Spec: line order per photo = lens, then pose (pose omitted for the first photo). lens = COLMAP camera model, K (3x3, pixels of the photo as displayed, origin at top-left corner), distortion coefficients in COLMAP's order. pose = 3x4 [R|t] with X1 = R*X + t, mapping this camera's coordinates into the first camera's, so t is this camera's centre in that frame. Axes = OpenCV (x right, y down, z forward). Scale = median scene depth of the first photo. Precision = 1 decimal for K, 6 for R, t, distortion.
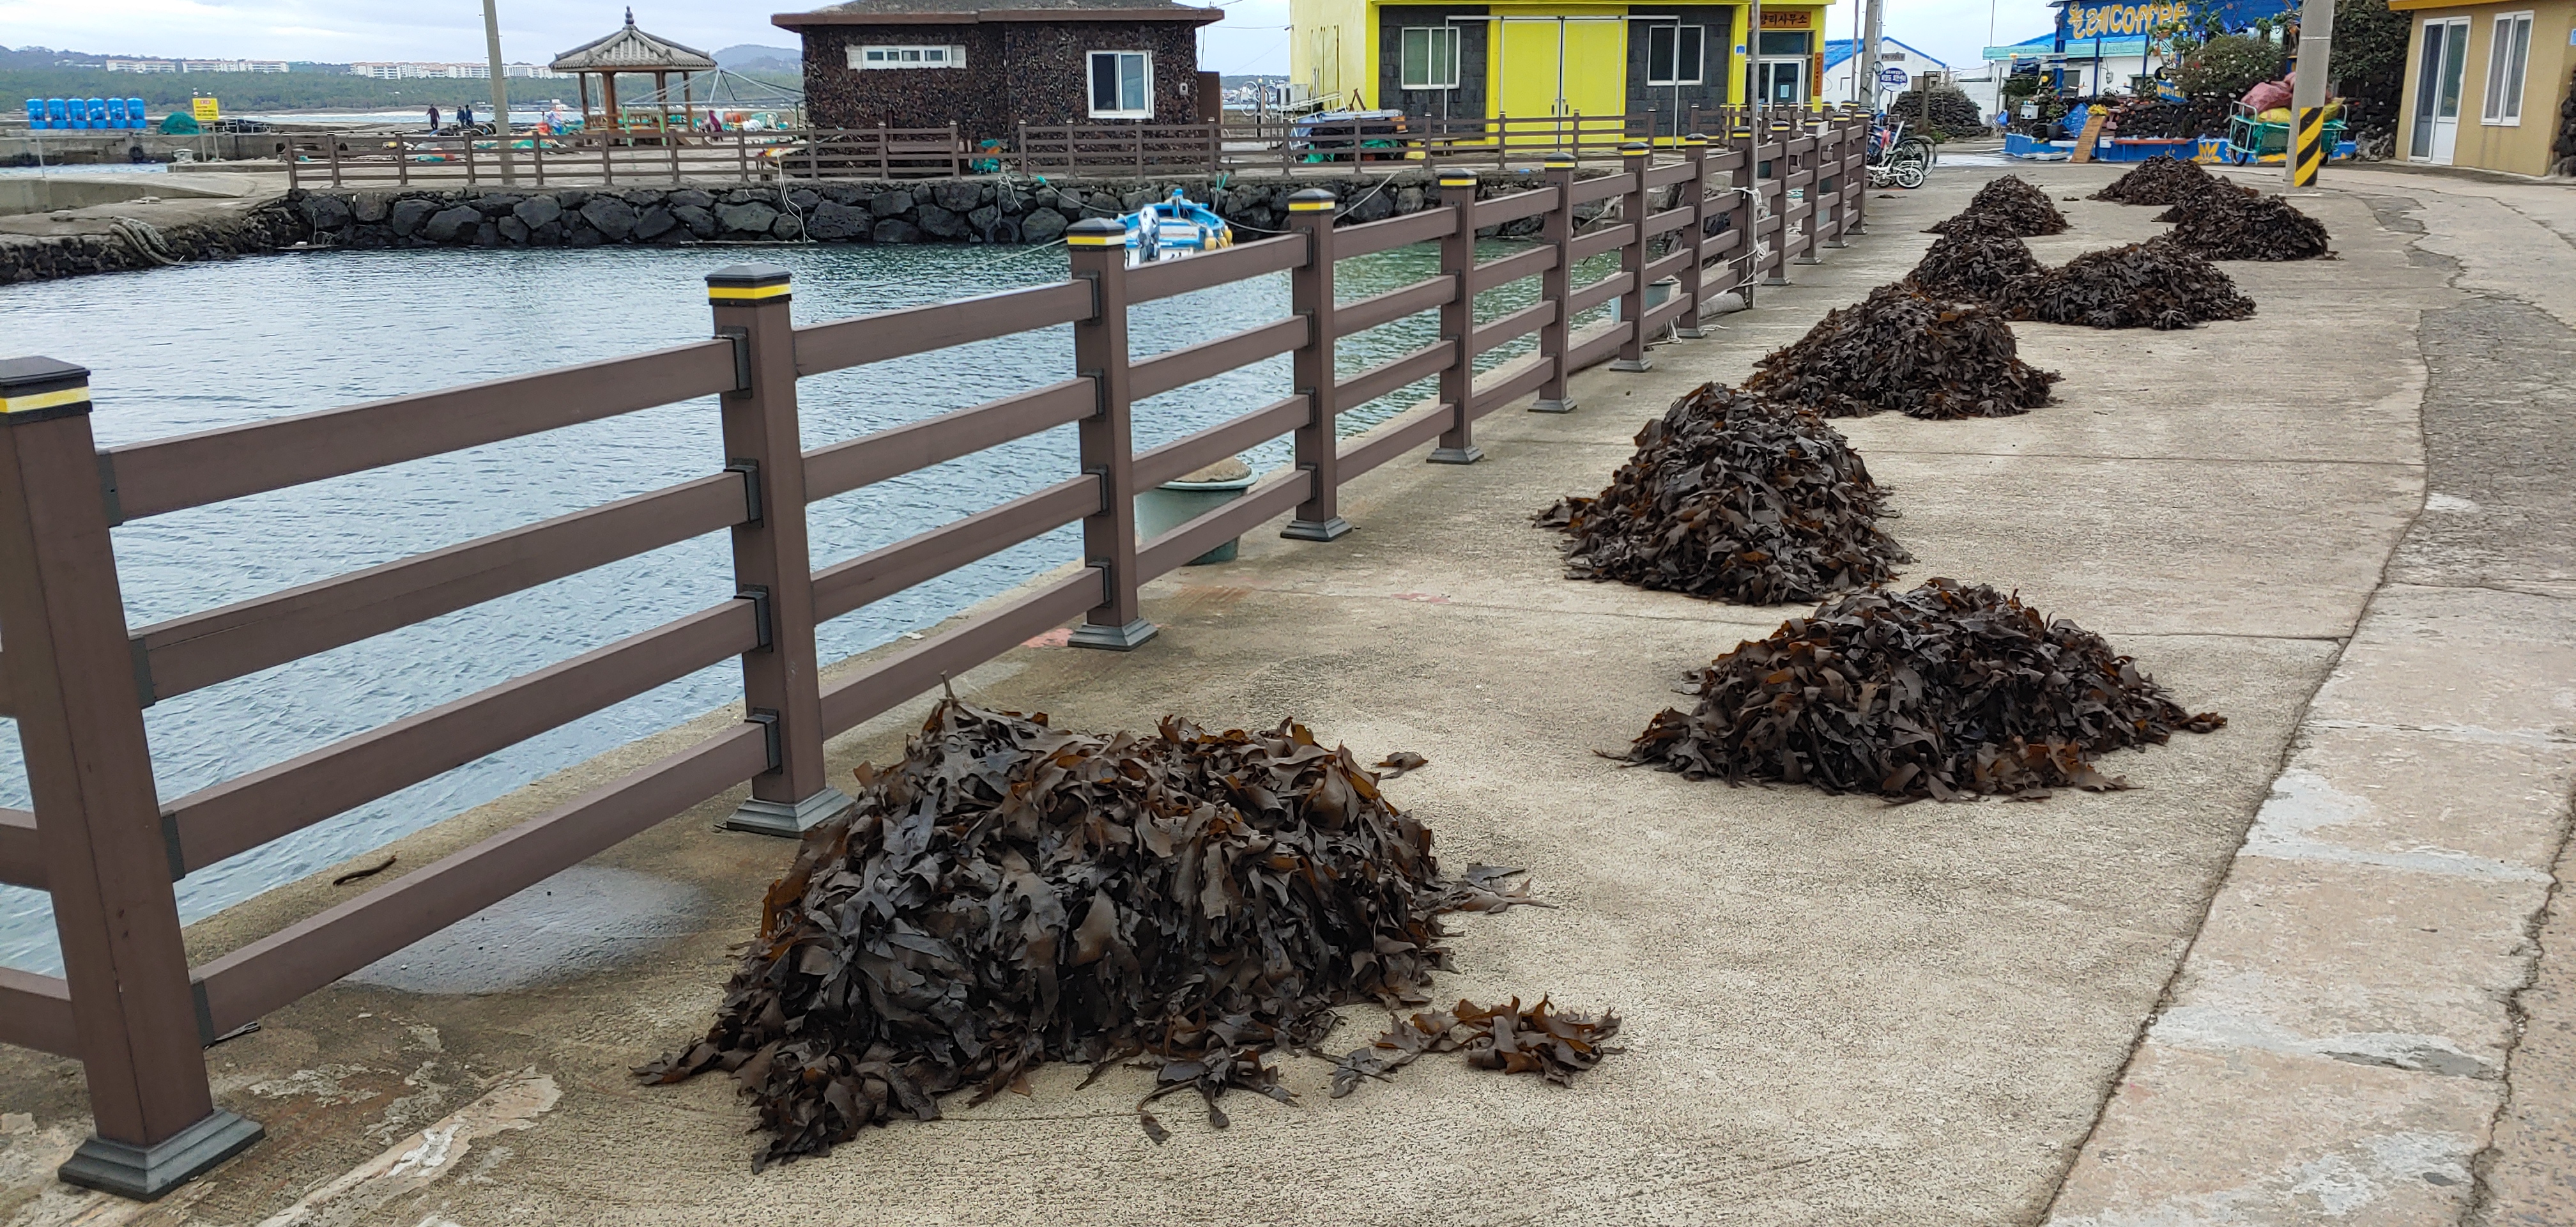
lens RADIAL K [[1968.4, 0, 1288.0], [0, 1968.4, 613.5], [0, 0, 1]] dist [-0.015513, -0.003190]
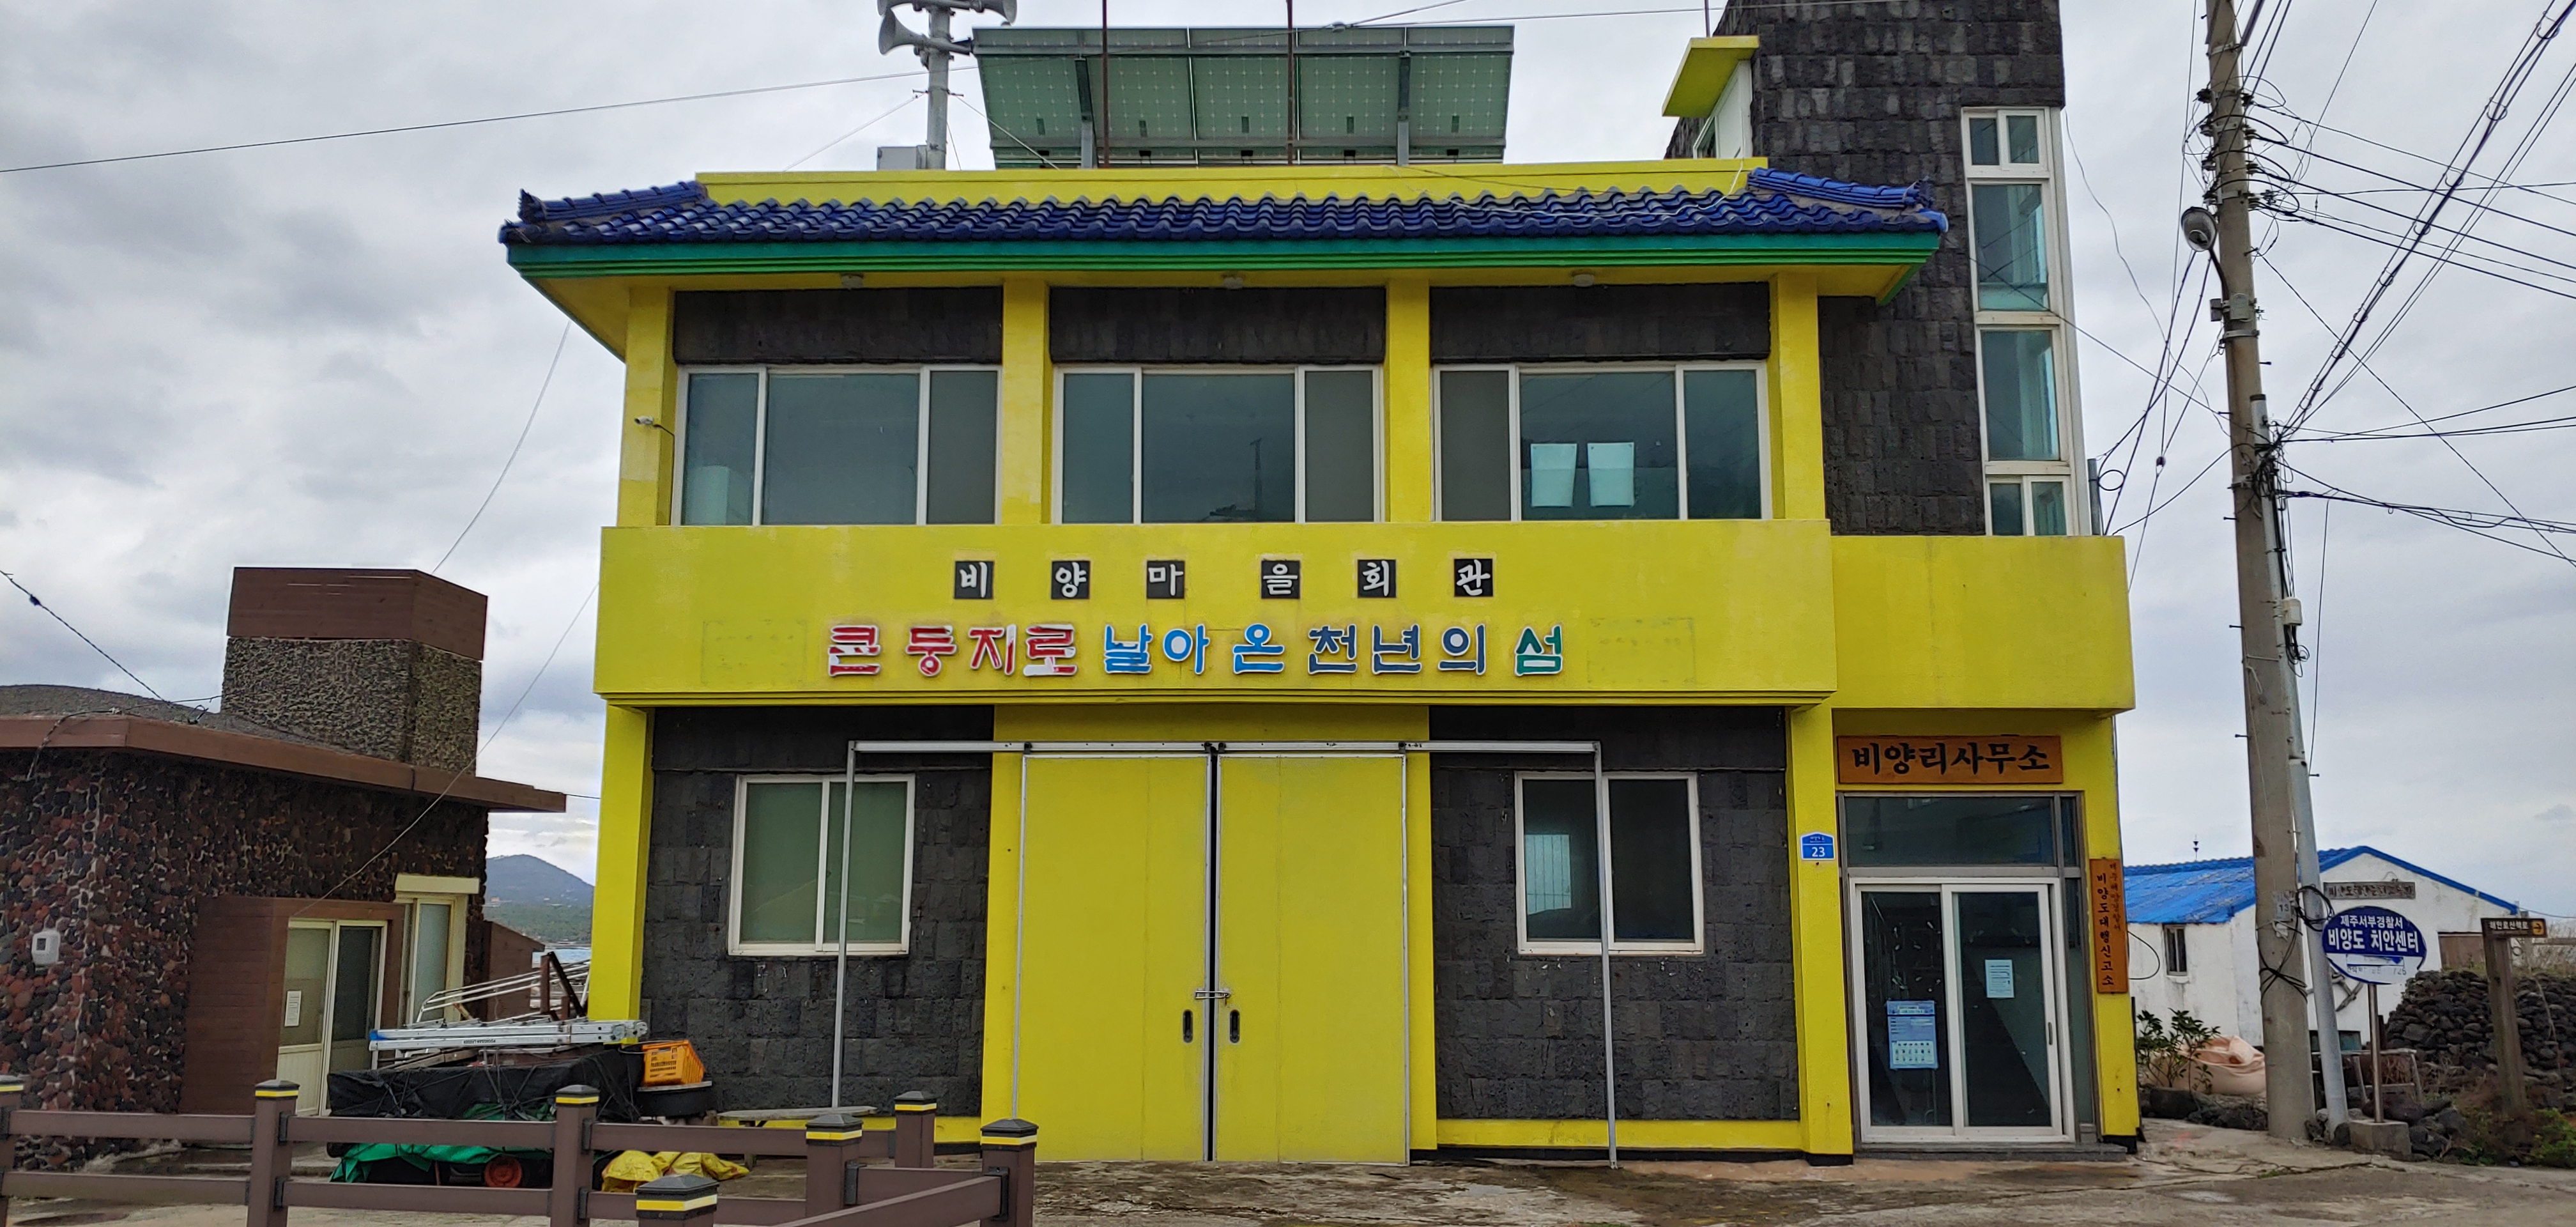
lens RADIAL K [[1968.4, 0, 1288.0], [0, 1968.4, 613.5], [0, 0, 1]] dist [-0.015513, -0.003190]
pose [[0.974333, -0.025620, -0.223647, 0.218910], [-0.070531, 0.908734, -0.411373, -0.186118], [0.213775, 0.416589, 0.883603, 0.690261]]
